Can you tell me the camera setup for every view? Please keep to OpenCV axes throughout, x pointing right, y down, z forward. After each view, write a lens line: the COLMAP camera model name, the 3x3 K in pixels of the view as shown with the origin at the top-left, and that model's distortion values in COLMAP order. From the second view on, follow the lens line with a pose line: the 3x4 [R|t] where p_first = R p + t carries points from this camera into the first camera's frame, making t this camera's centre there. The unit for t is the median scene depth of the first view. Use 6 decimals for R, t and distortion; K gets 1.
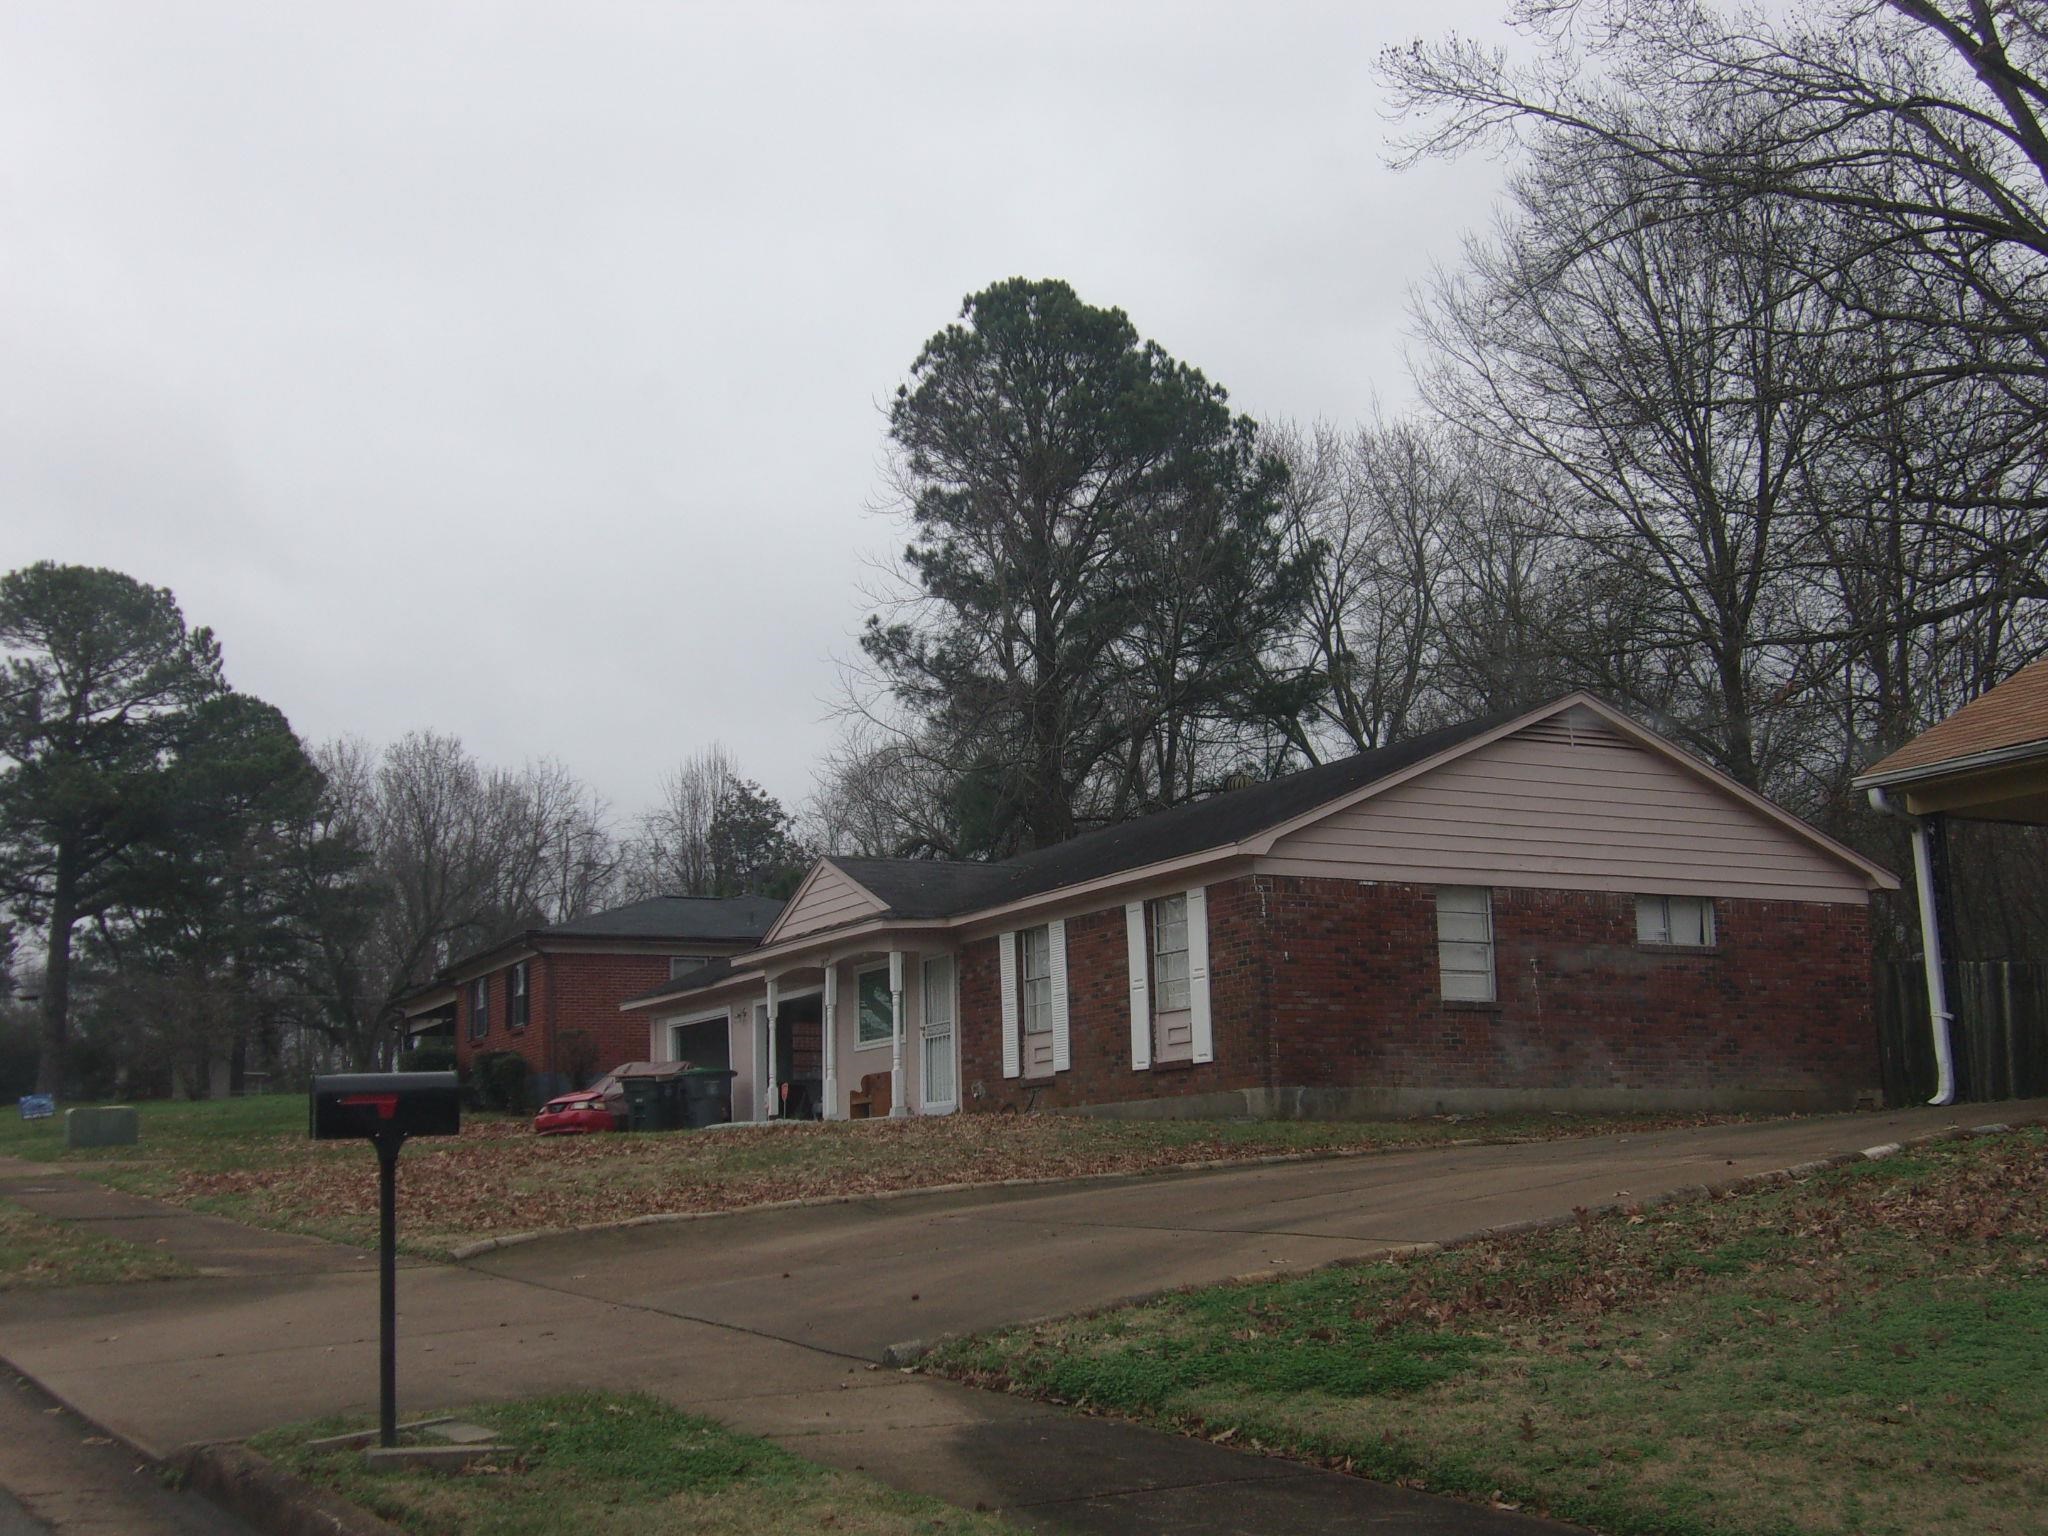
lens RADIAL K [[2528.3, 0, 1024.0], [0, 2528.3, 768.0], [0, 0, 1]] dist [-0.001047, -0.294453]
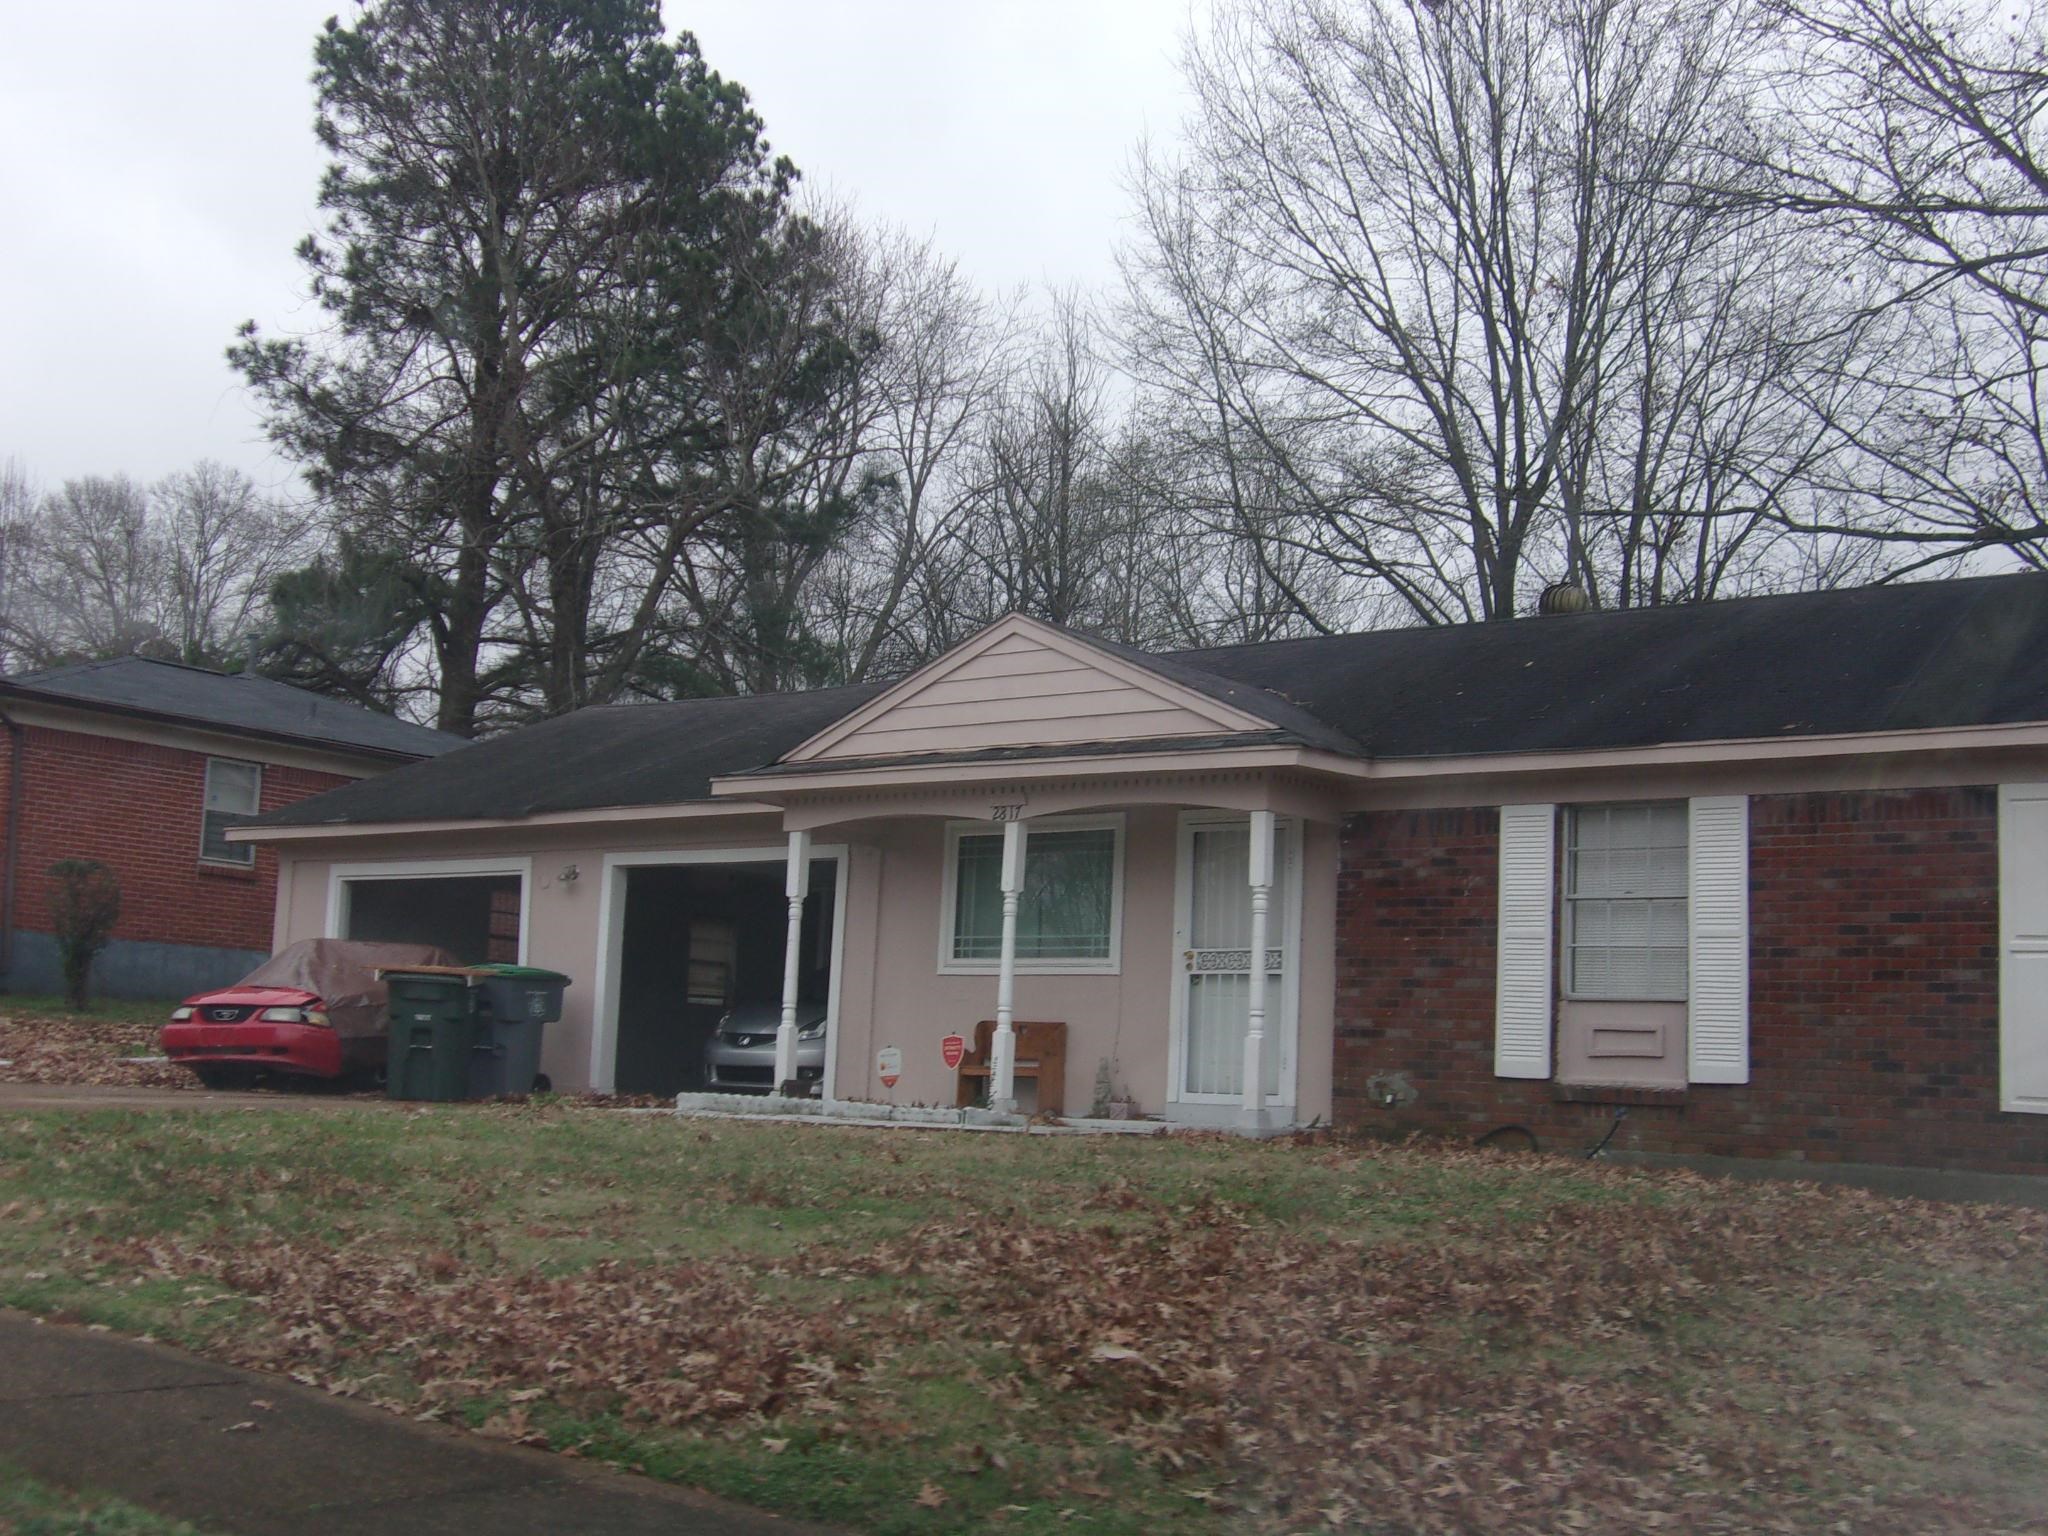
lens RADIAL K [[2540.4, 0, 981.2], [0, 2540.4, 769.7], [0, 0, 1]] dist [-0.005769, -0.064372]
pose [[0.911658, 0.127033, 0.390823, -0.140293], [-0.142549, 0.989729, 0.010816, 0.030313], [-0.385435, -0.065572, 0.920402, 0.246851]]
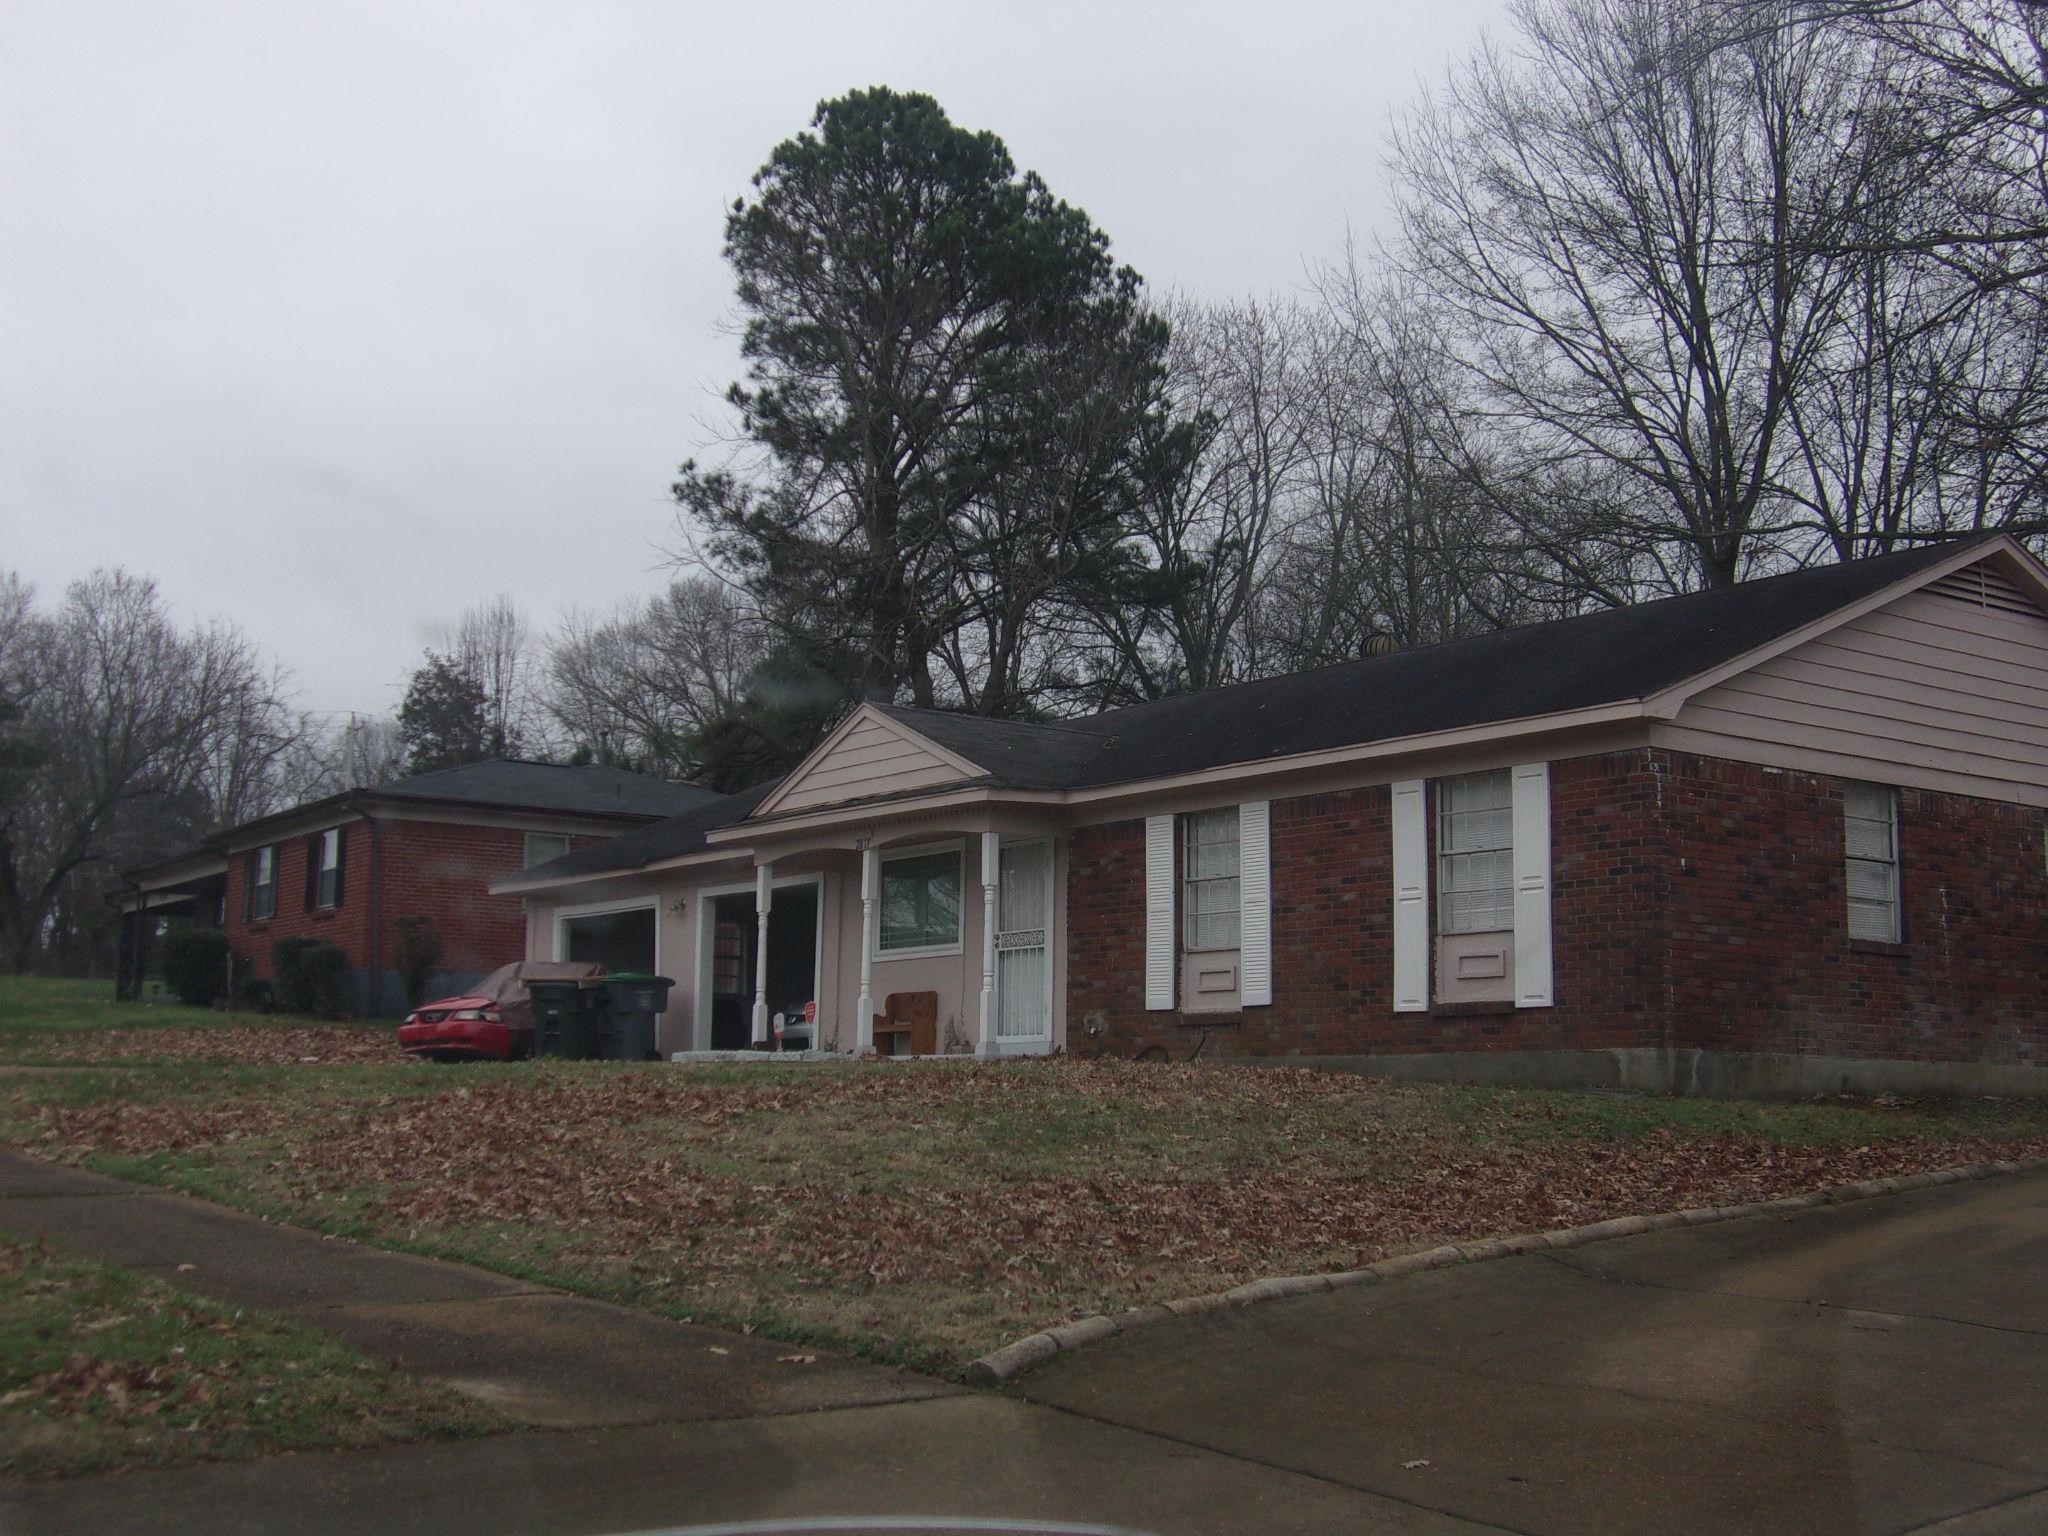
lens RADIAL K [[2528.3, 0, 1024.0], [0, 2528.3, 768.0], [0, 0, 1]] dist [-0.001047, -0.294453]
pose [[0.987321, 0.061472, 0.146350, -0.068561], [-0.066056, 0.997460, 0.026666, 0.015152], [-0.144339, -0.035995, 0.988873, 0.121911]]
